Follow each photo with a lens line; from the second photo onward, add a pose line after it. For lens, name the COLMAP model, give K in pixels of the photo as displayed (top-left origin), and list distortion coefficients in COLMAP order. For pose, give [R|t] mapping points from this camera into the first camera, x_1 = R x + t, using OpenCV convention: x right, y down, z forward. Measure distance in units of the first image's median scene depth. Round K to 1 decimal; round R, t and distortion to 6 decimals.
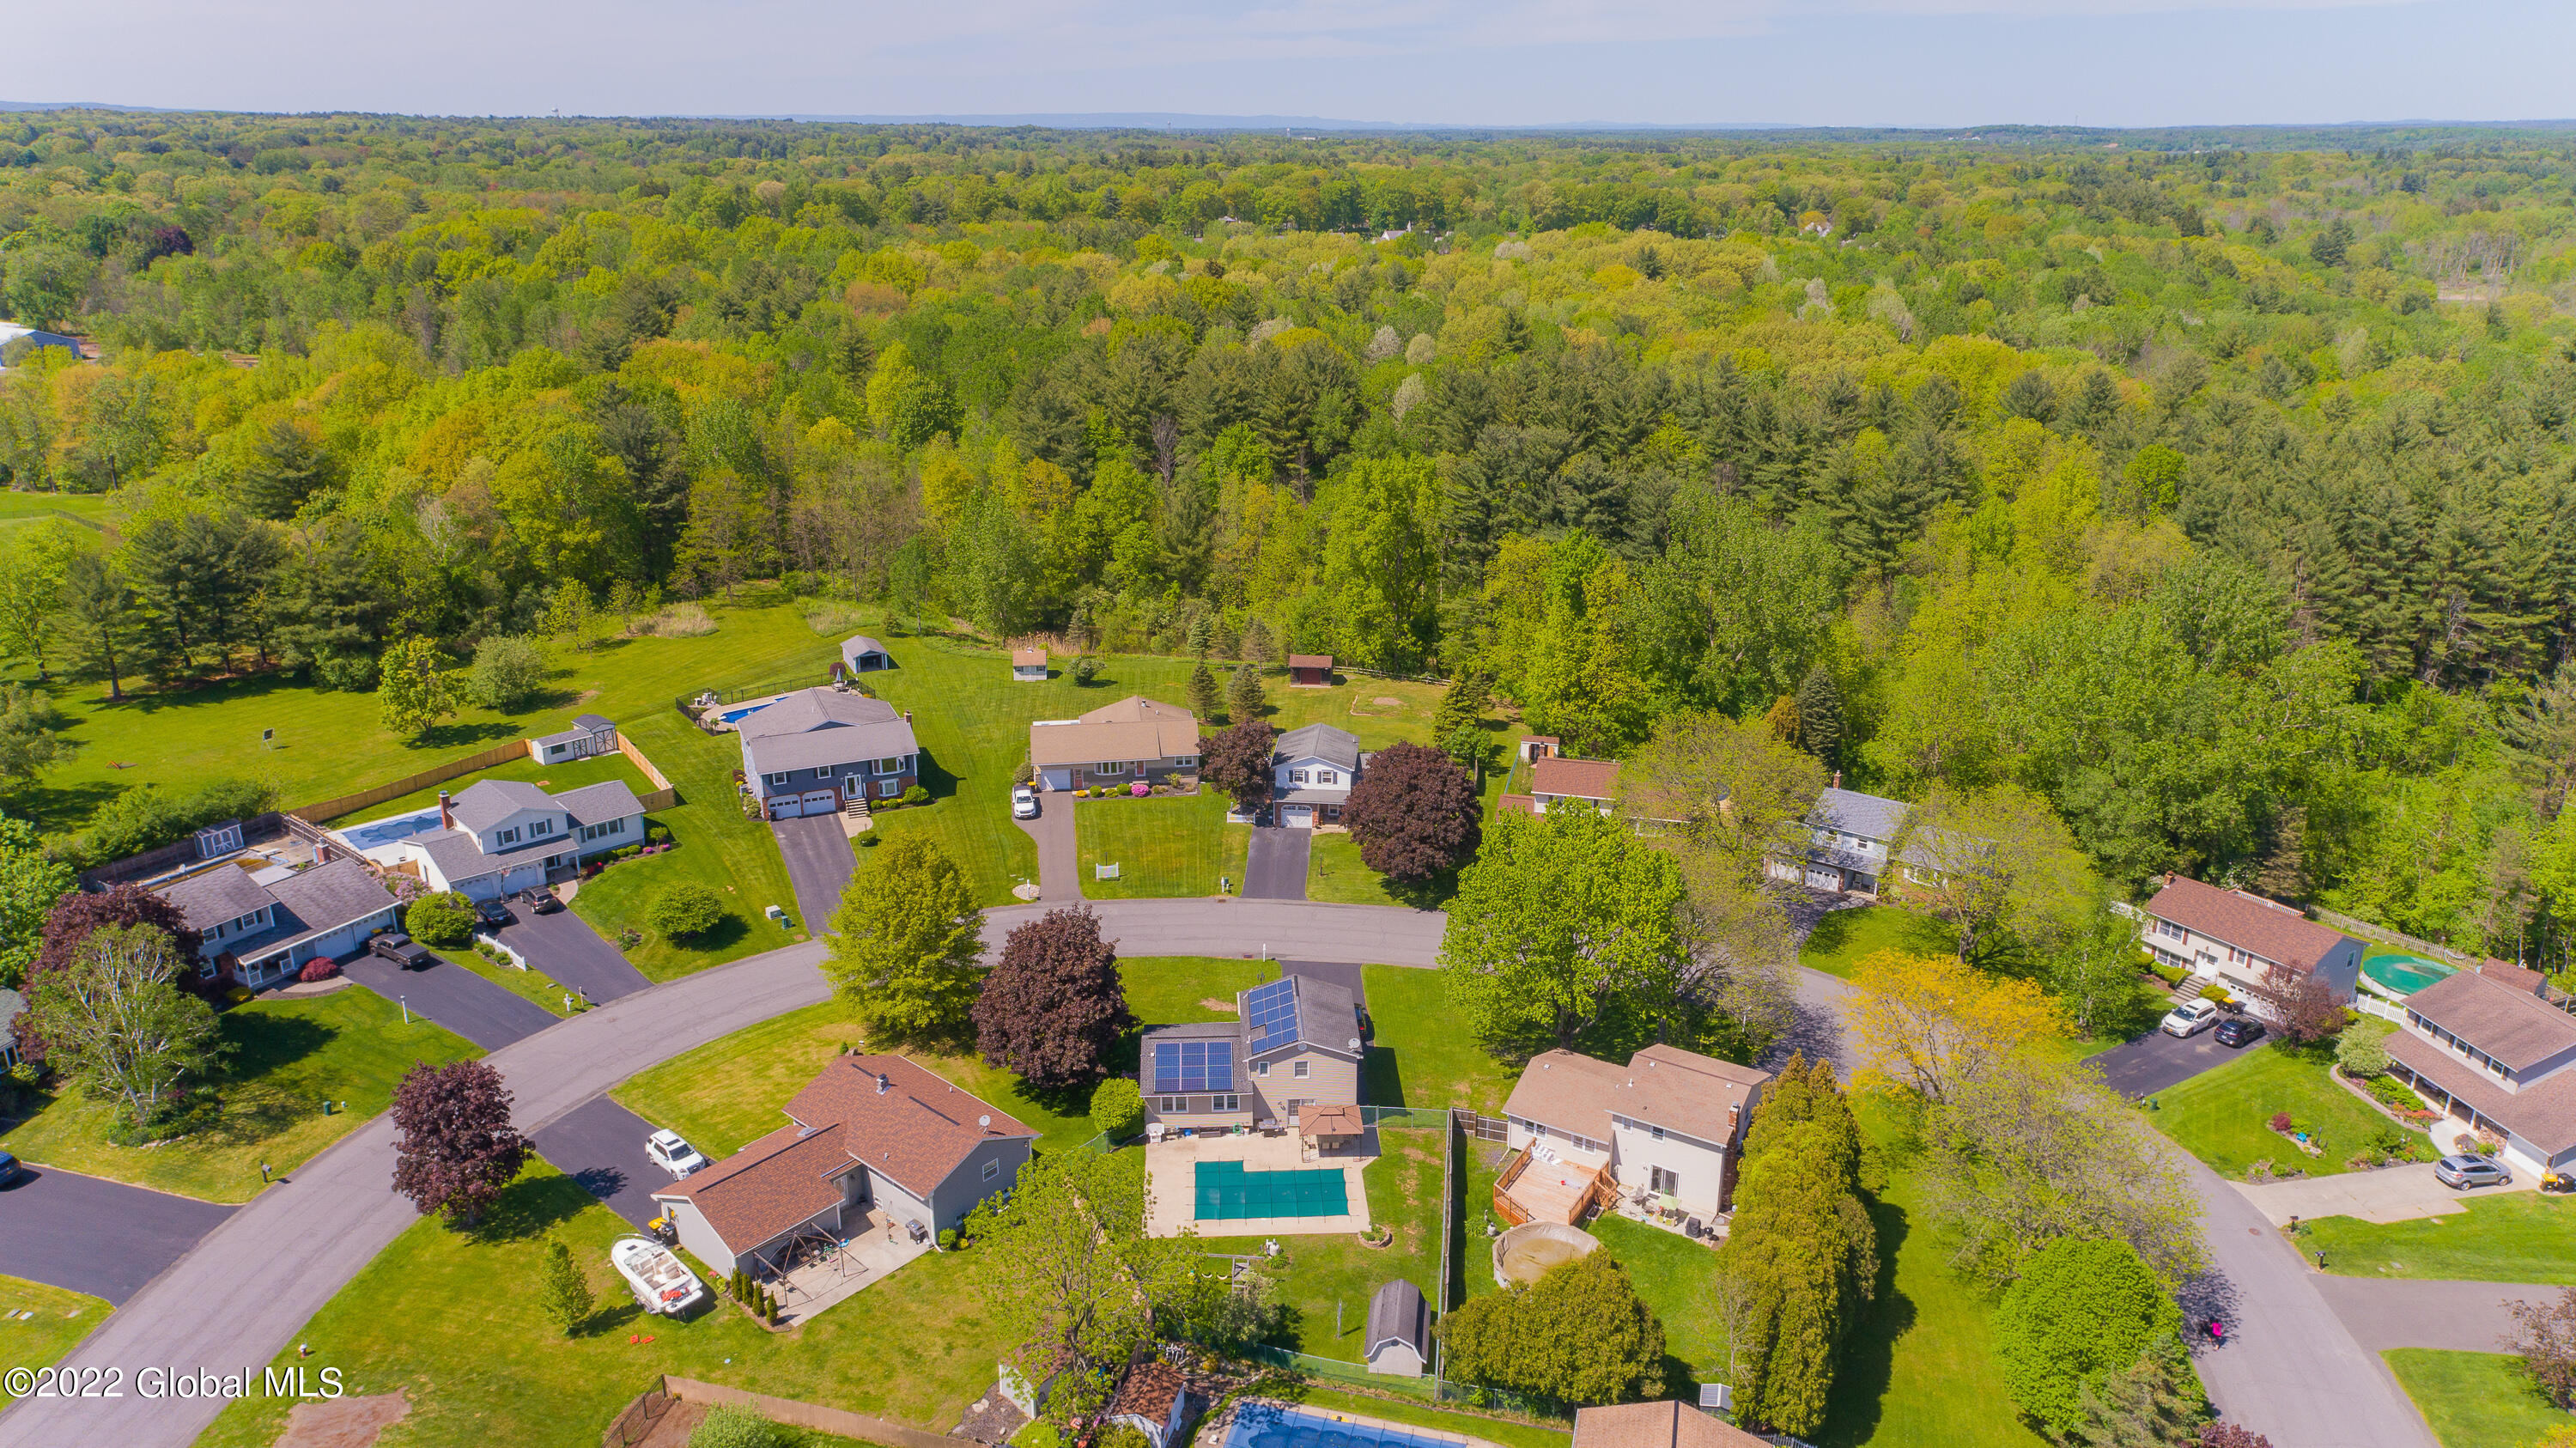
lens RADIAL K [[1717.2, 0, 1287.3], [0, 1717.2, 728.6], [0, 0, 1]] dist [0.016438, 0.005487]
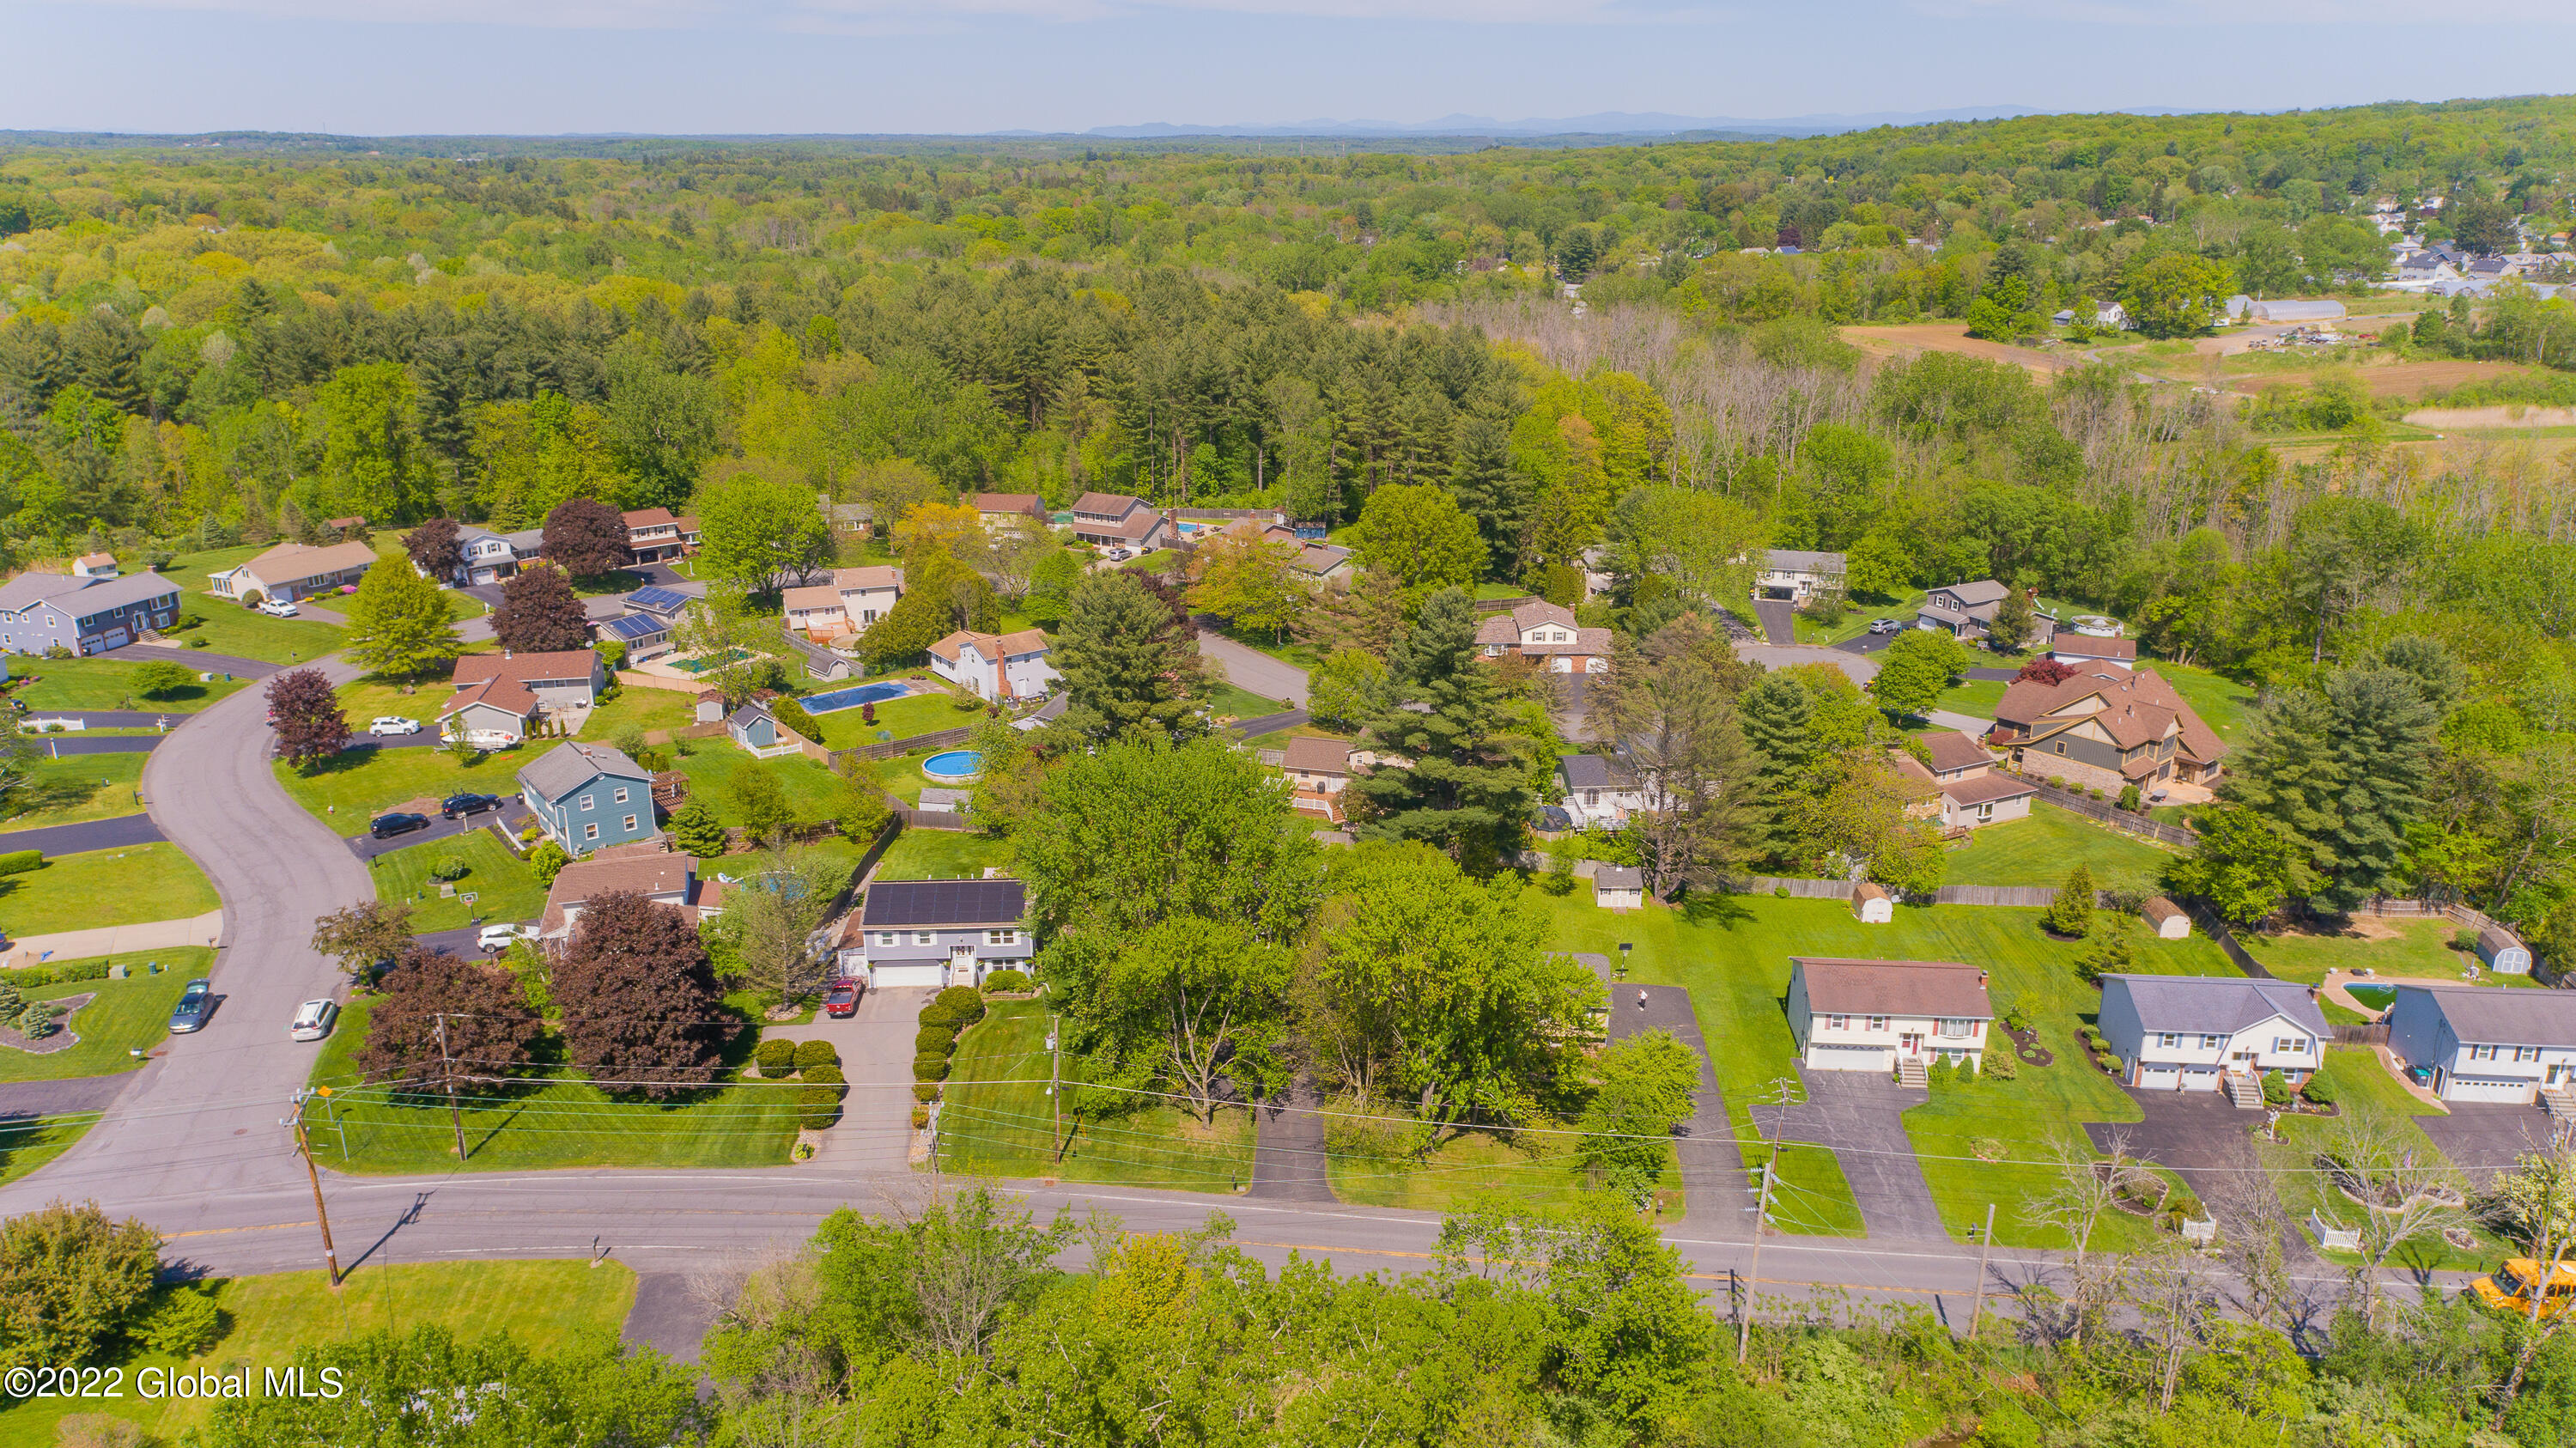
lens RADIAL K [[1717.2, 0, 1286.7], [0, 1717.2, 719.2], [0, 0, 1]] dist [0.016438, 0.005487]
pose [[0.618925, -0.252245, 0.743845, -0.717945], [0.259228, 0.959566, 0.109704, 0.188675], [-0.741440, 0.124926, 0.659287, -0.516611]]
